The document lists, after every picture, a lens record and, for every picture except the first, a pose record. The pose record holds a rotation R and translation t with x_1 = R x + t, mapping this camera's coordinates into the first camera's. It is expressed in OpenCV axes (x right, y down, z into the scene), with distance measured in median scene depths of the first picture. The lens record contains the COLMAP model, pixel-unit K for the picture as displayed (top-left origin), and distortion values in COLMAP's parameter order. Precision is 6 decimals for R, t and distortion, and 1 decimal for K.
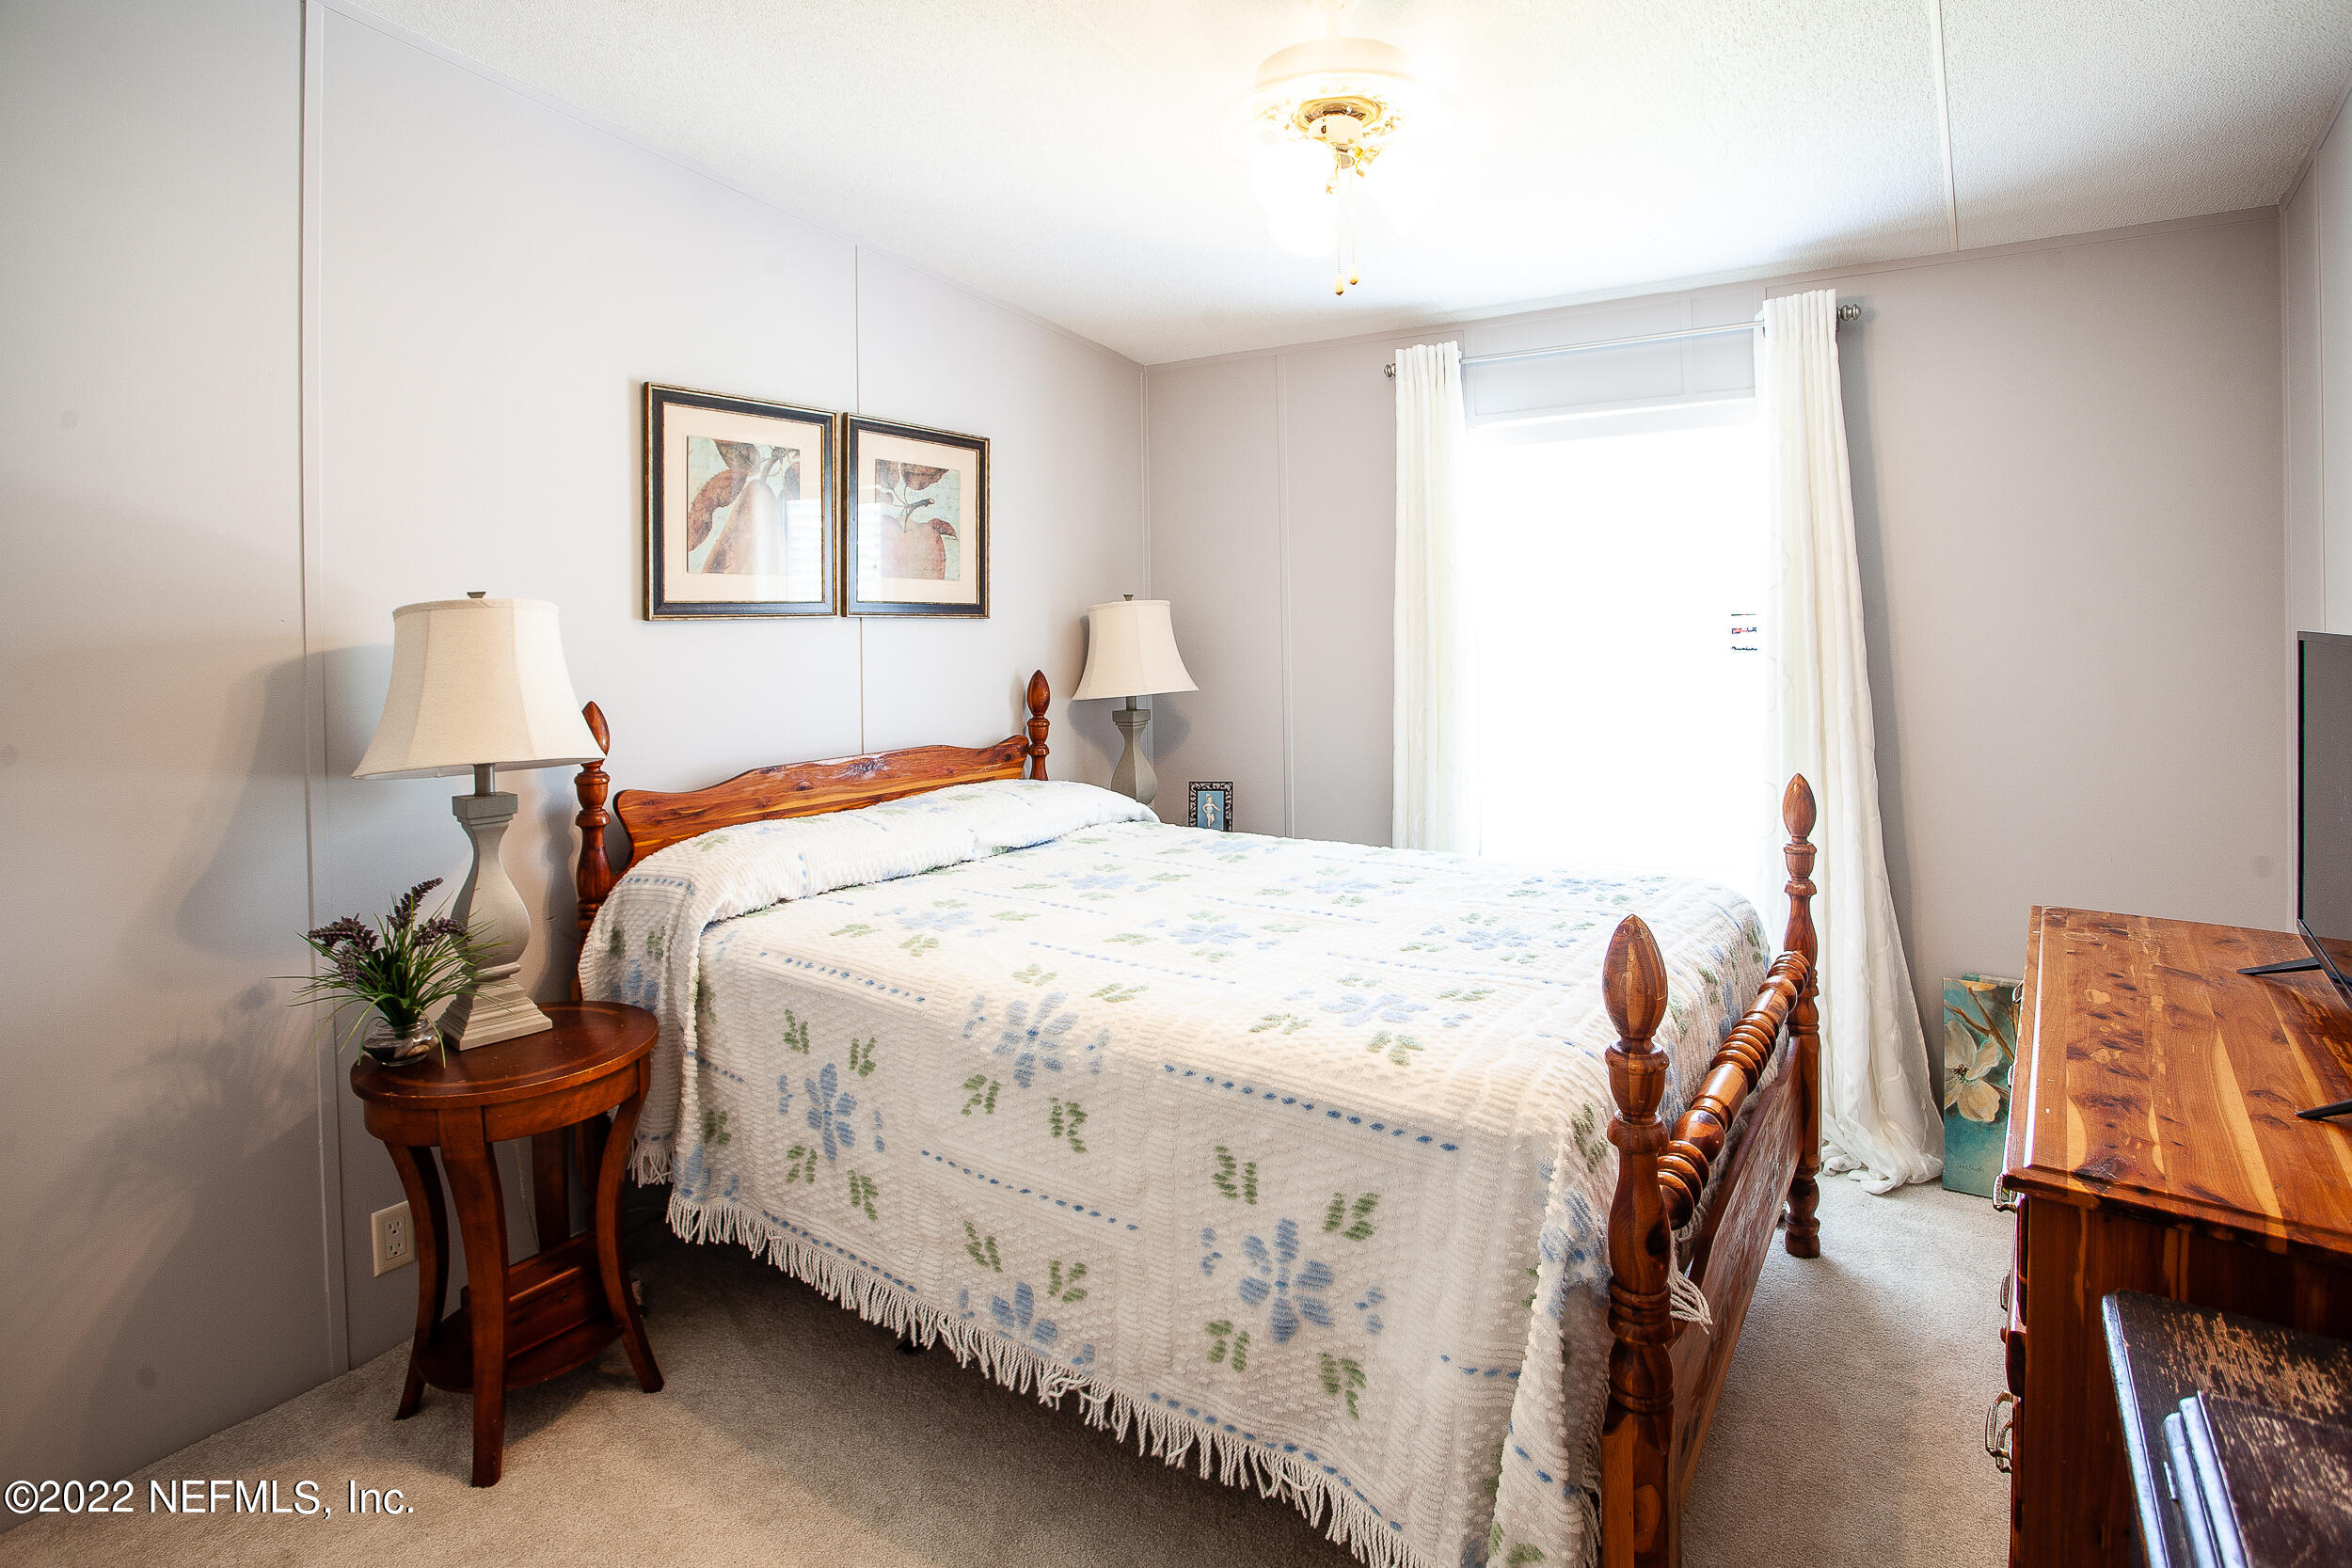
lens RADIAL K [[1208.6, 0, 1163.8], [0, 1208.6, 769.1], [0, 0, 1]] dist [-0.066849, 0.030004]
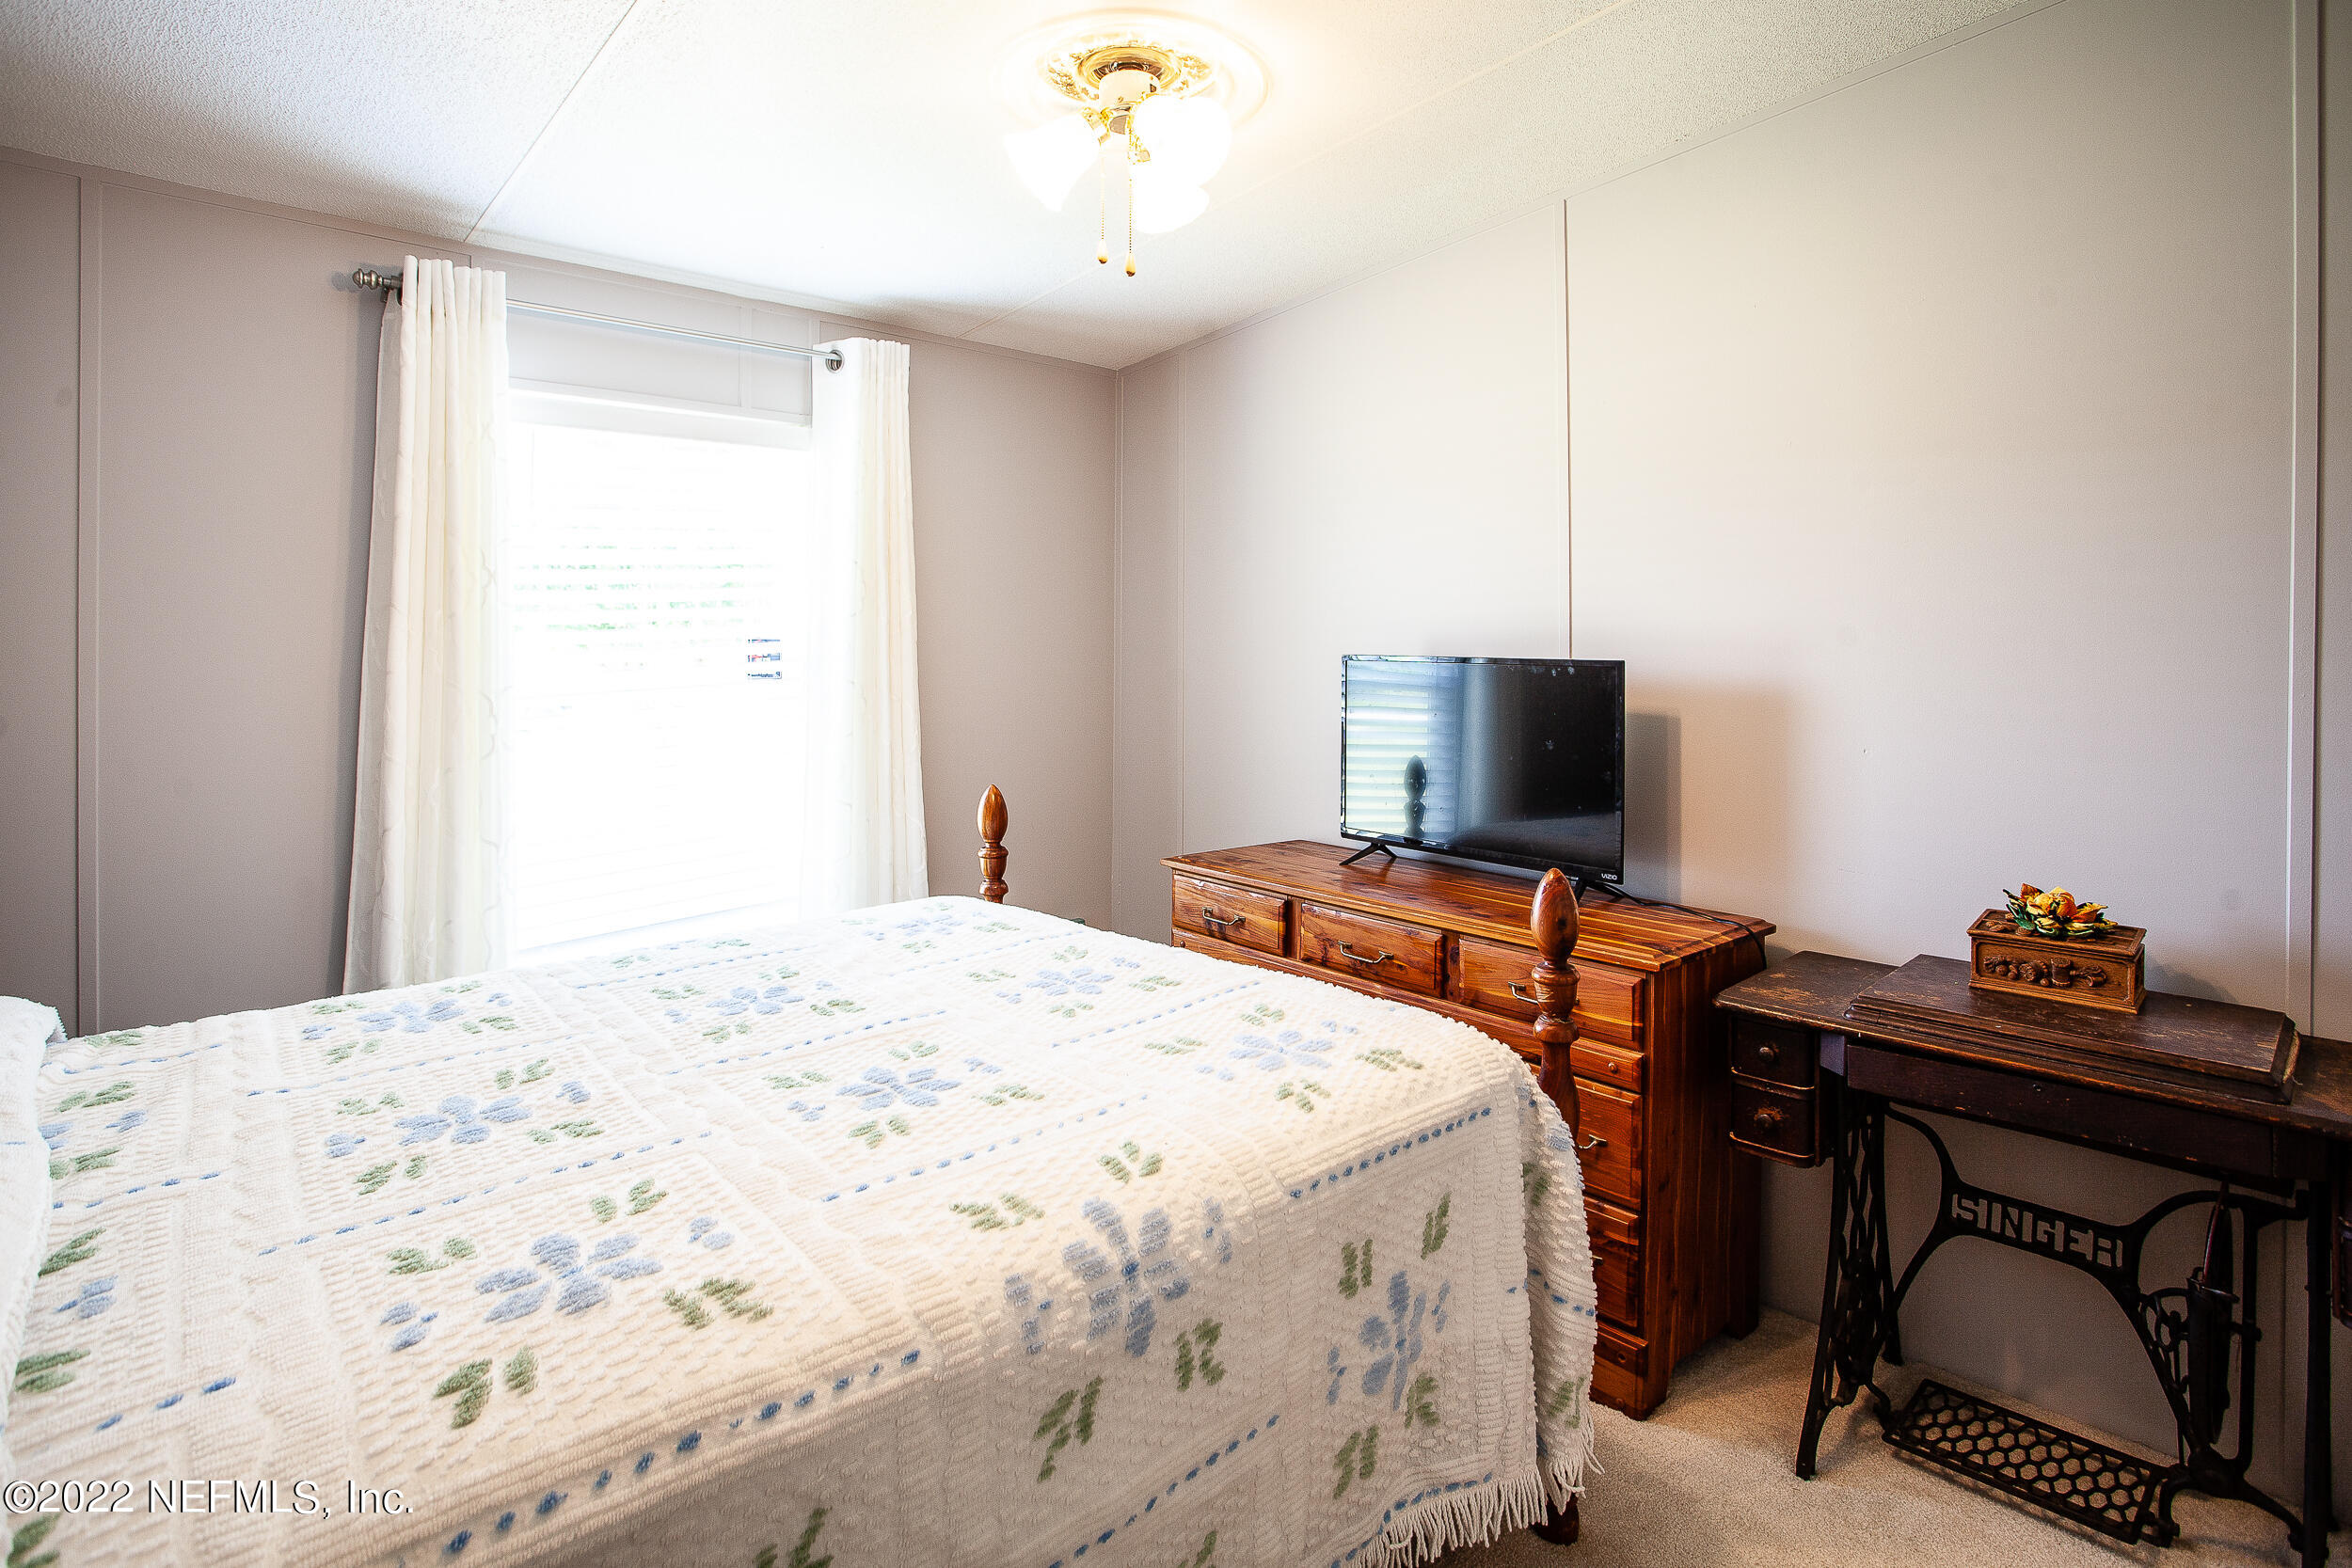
lens RADIAL K [[1208.6, 0, 1163.8], [0, 1208.6, 769.1], [0, 0, 1]] dist [-0.066849, 0.030004]
pose [[0.200350, -0.088619, 0.975708, -0.688650], [0.113349, 0.991310, 0.066761, -0.088099], [-0.973145, 0.097220, 0.208654, 0.791285]]
